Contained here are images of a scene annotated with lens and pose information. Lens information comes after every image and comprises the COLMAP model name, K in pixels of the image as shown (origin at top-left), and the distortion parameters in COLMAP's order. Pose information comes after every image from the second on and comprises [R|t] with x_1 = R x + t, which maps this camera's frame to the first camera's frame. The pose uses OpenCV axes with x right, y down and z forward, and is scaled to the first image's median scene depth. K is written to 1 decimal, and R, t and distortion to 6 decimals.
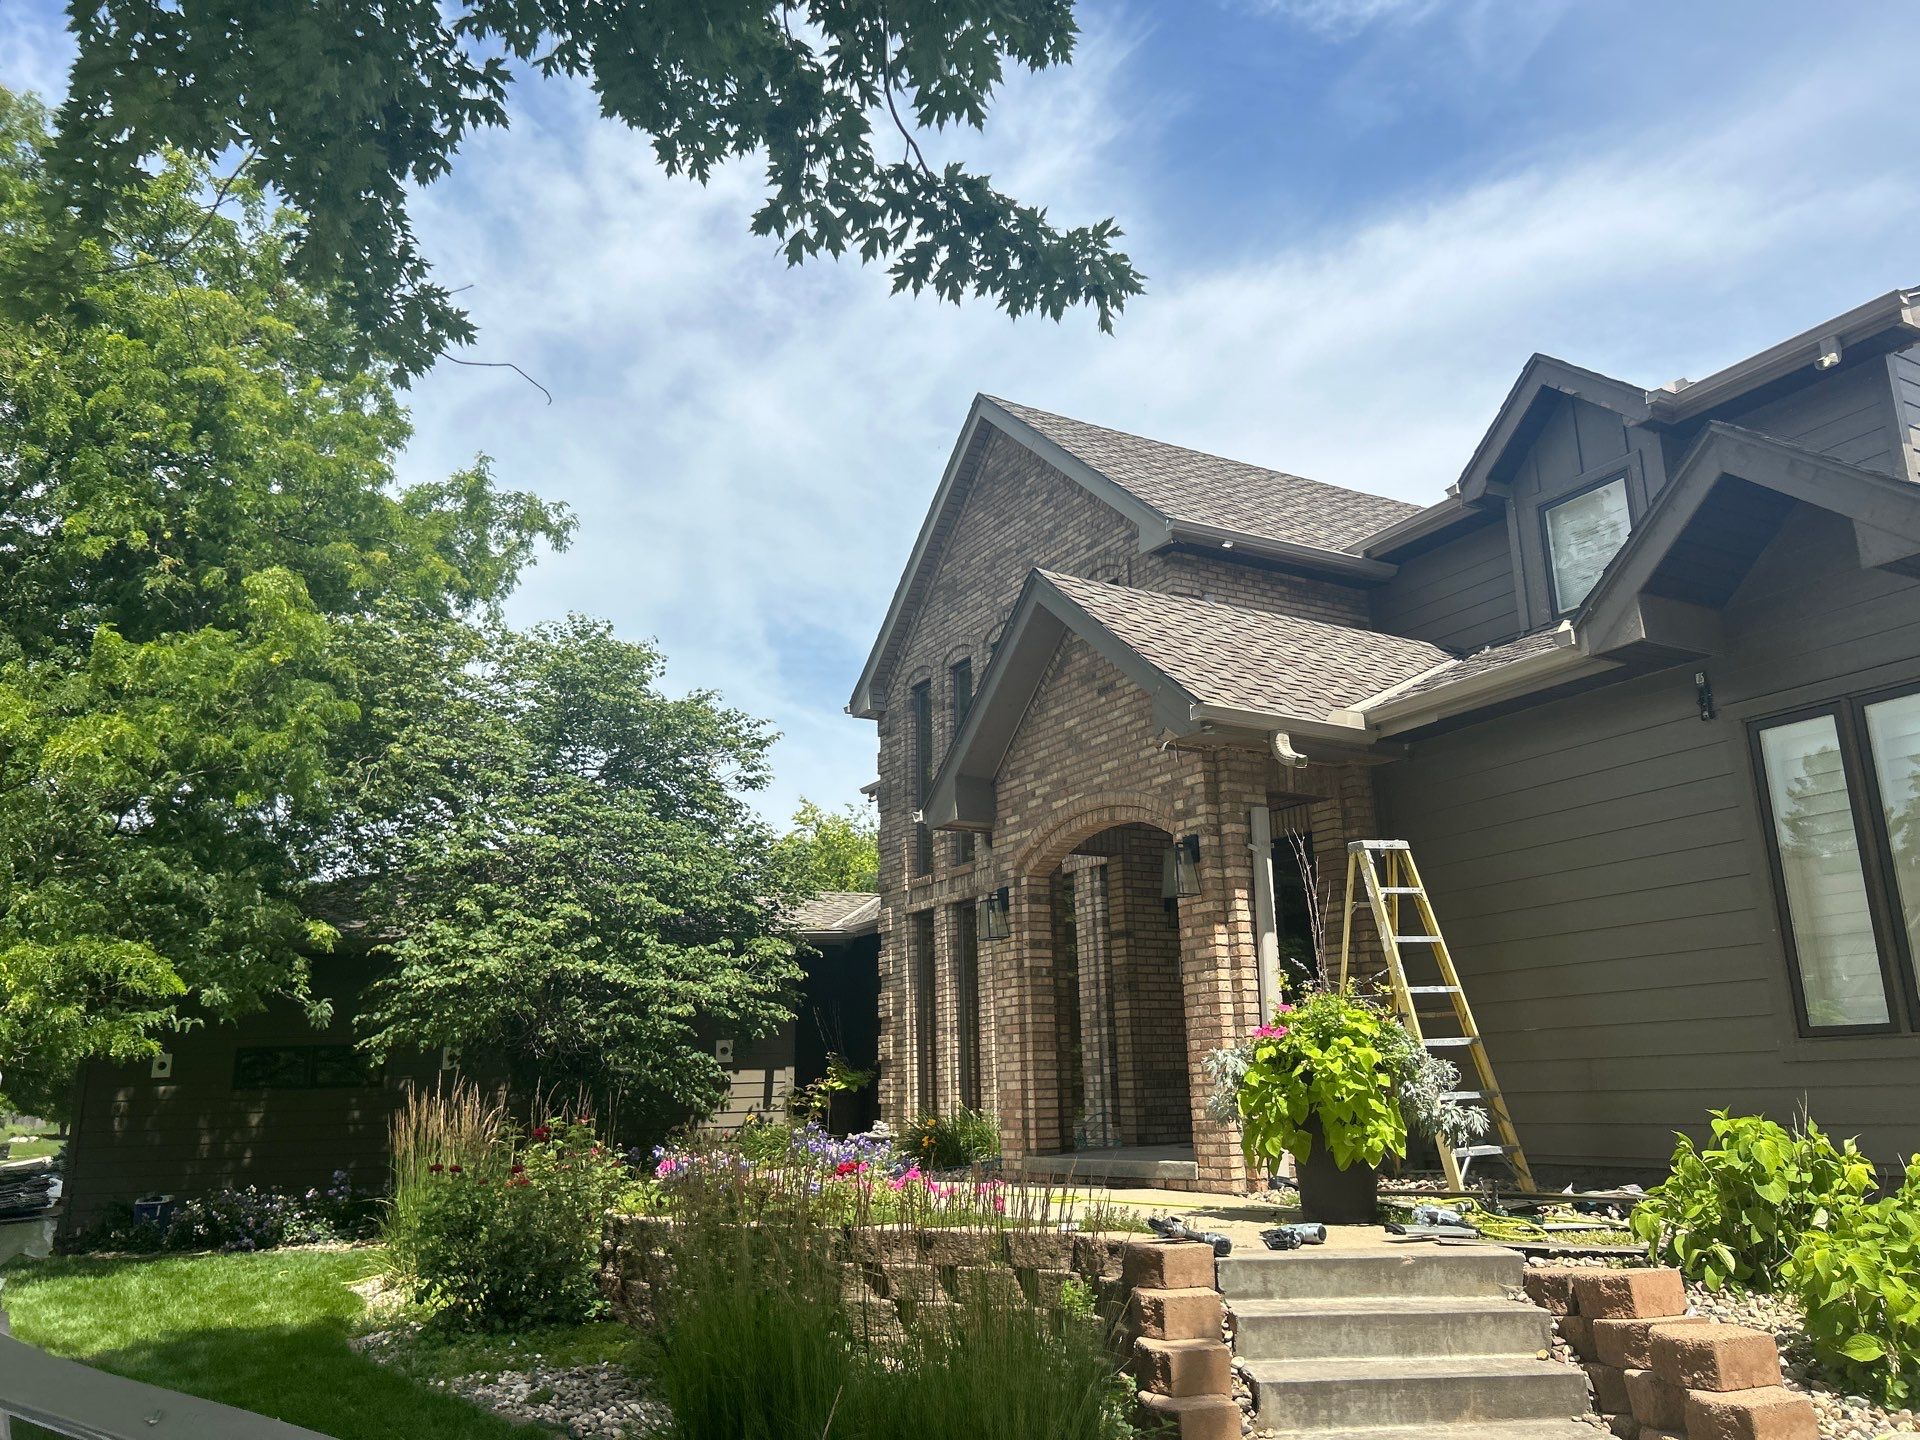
lens RADIAL K [[1378.7, 0, 996.1], [0, 1378.7, 724.2], [0, 0, 1]] dist [0.116970, -0.185883]
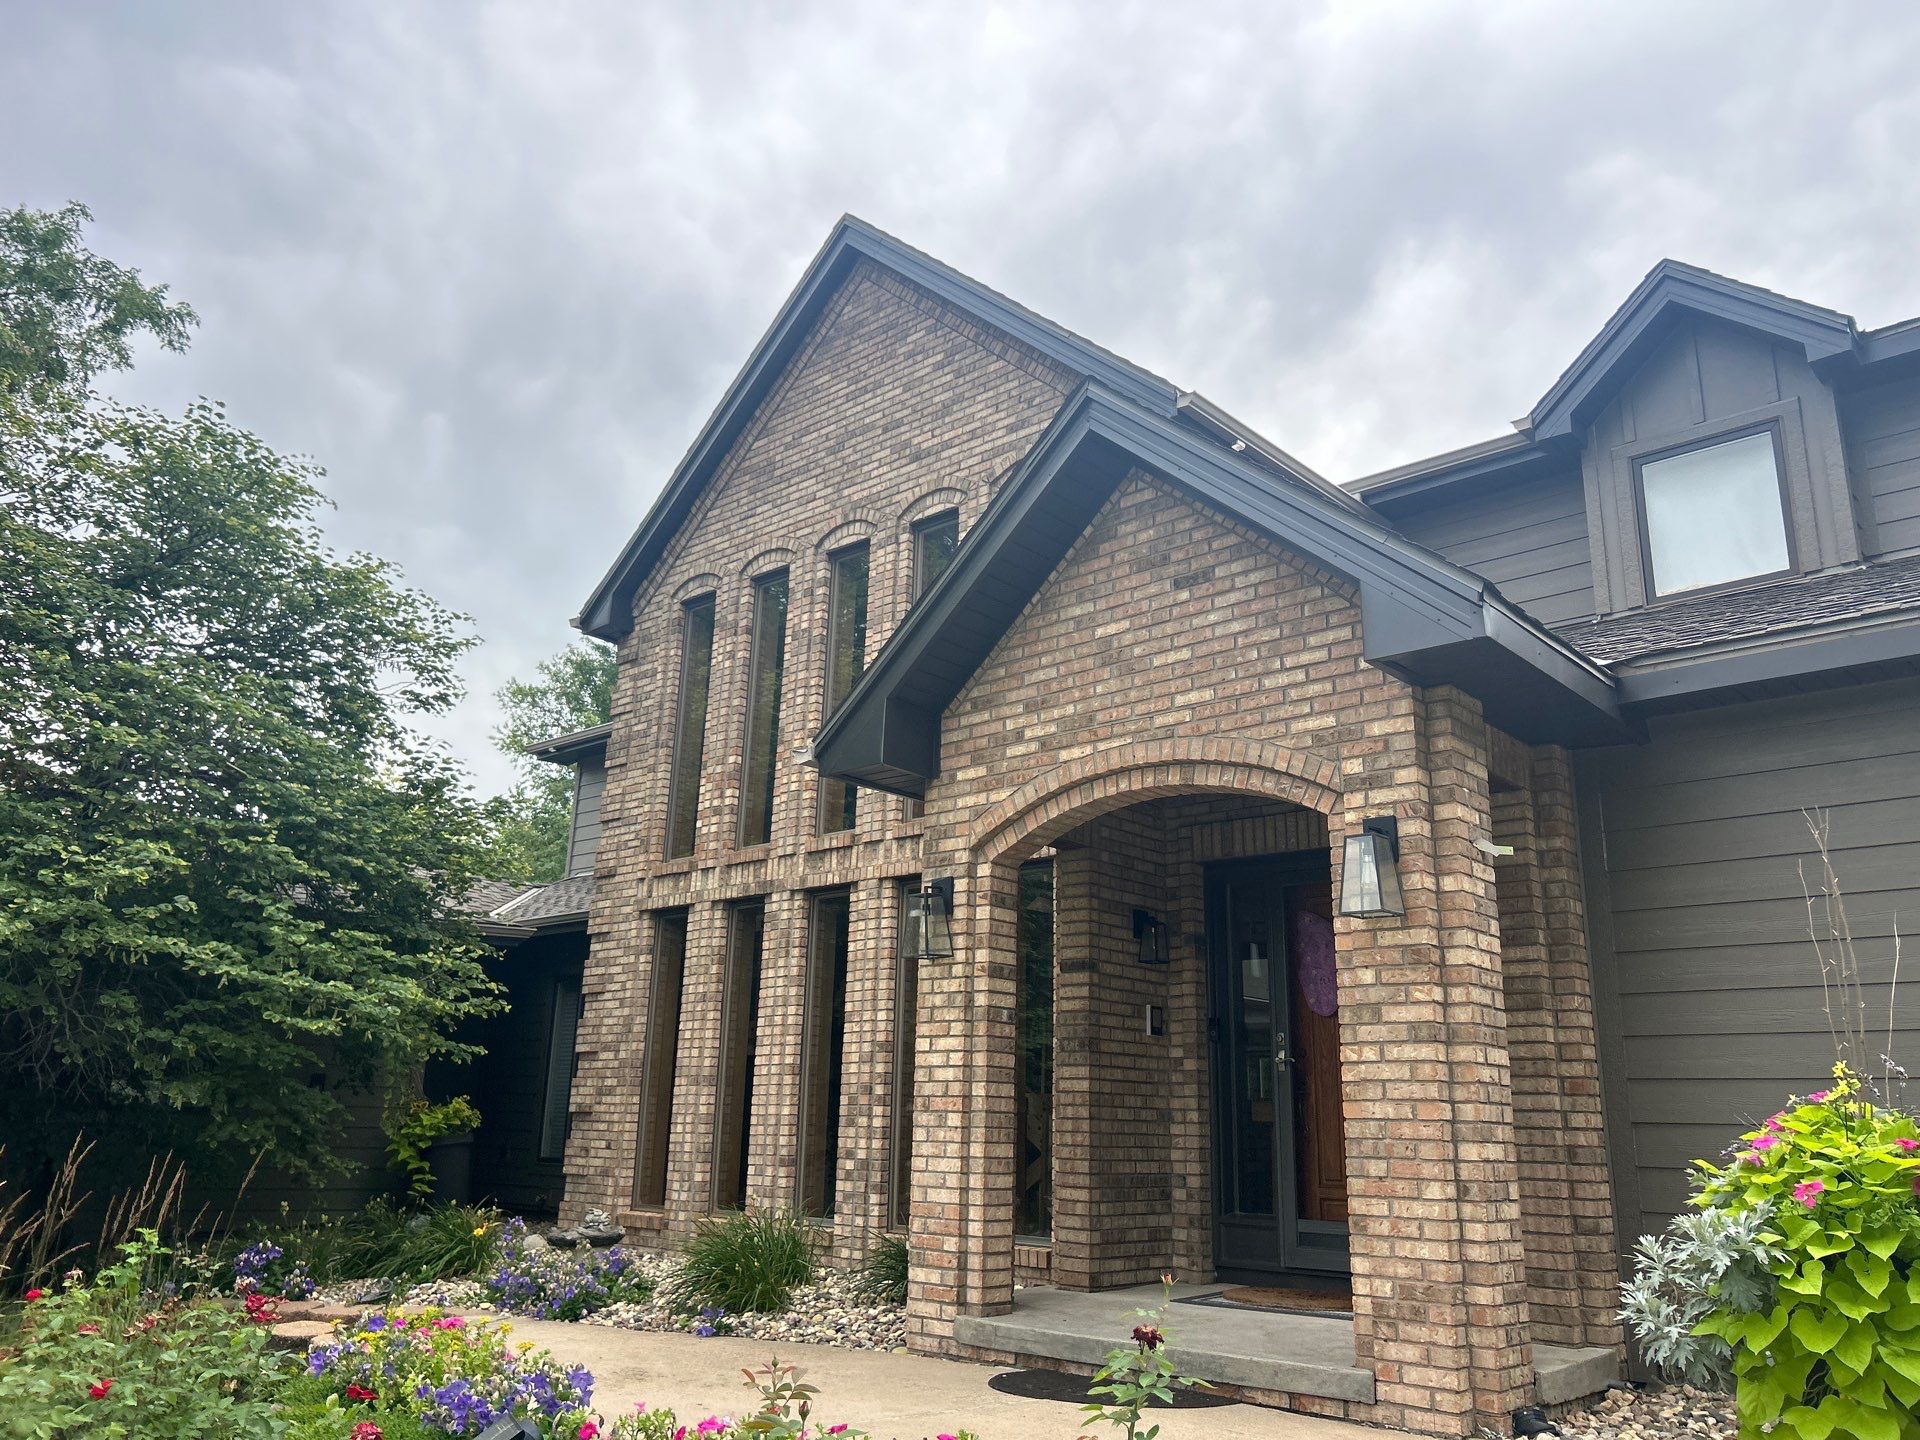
lens RADIAL K [[1405.0, 0, 982.8], [0, 1405.0, 720.3], [0, 0, 1]] dist [0.114987, -0.199268]
pose [[0.952569, 0.131891, 0.274255, -0.169191], [-0.125853, 0.991259, -0.039579, 0.071627], [-0.277078, 0.003186, 0.960842, 0.380000]]
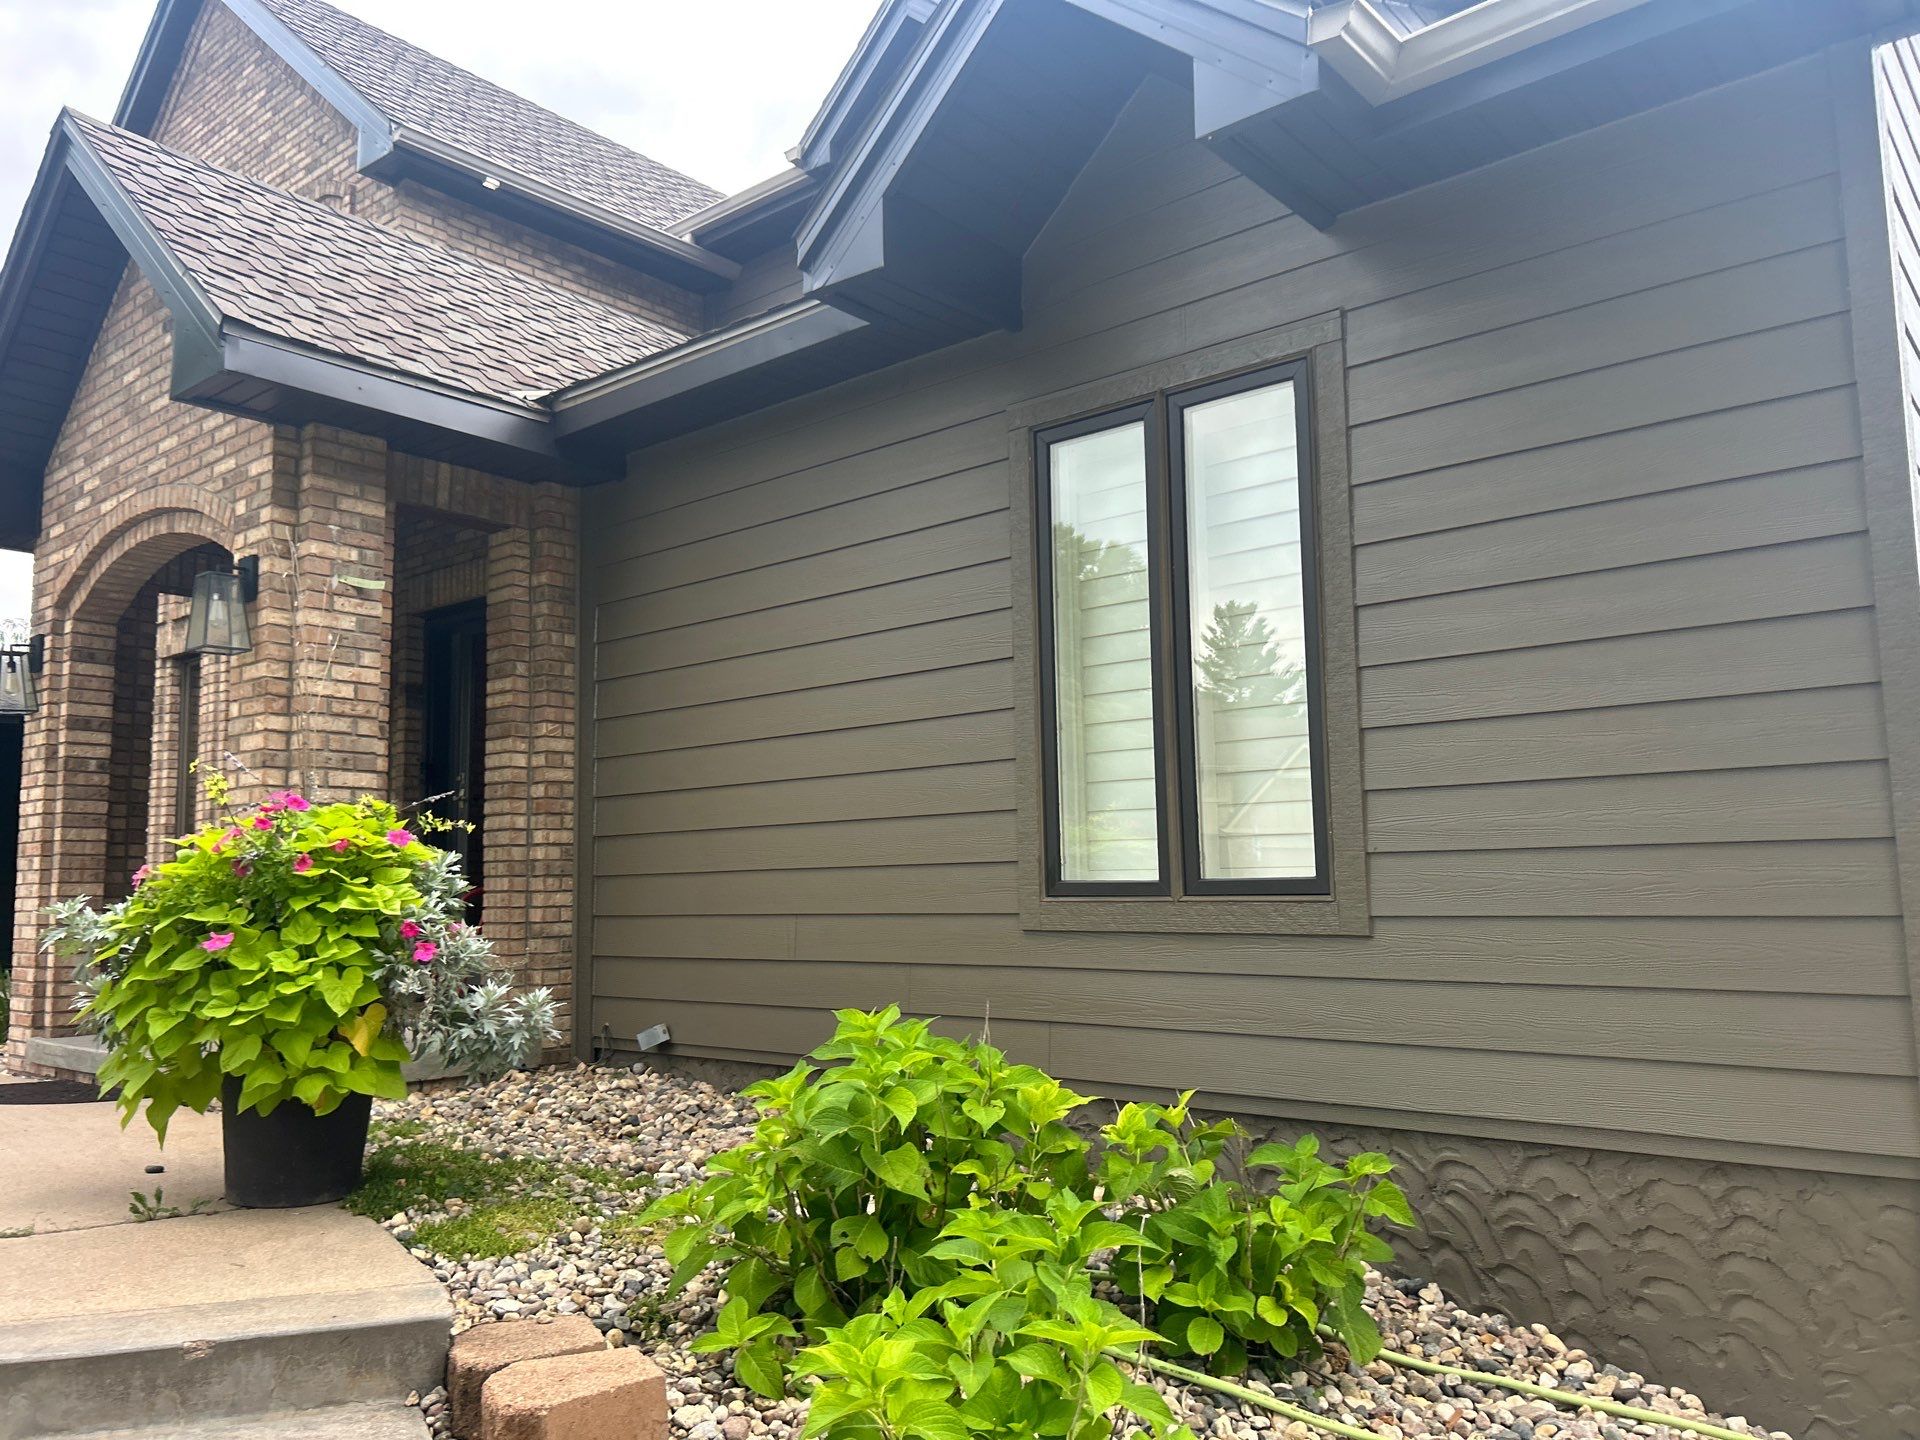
lens RADIAL K [[1411.0, 0, 929.0], [0, 1411.0, 740.4], [0, 0, 1]] dist [0.002389, 0.000555]
pose [[0.946331, 0.048641, 0.319518, 0.194446], [-0.094877, 0.986863, 0.130769, 0.042354], [-0.308959, -0.154065, 0.938514, 0.252203]]
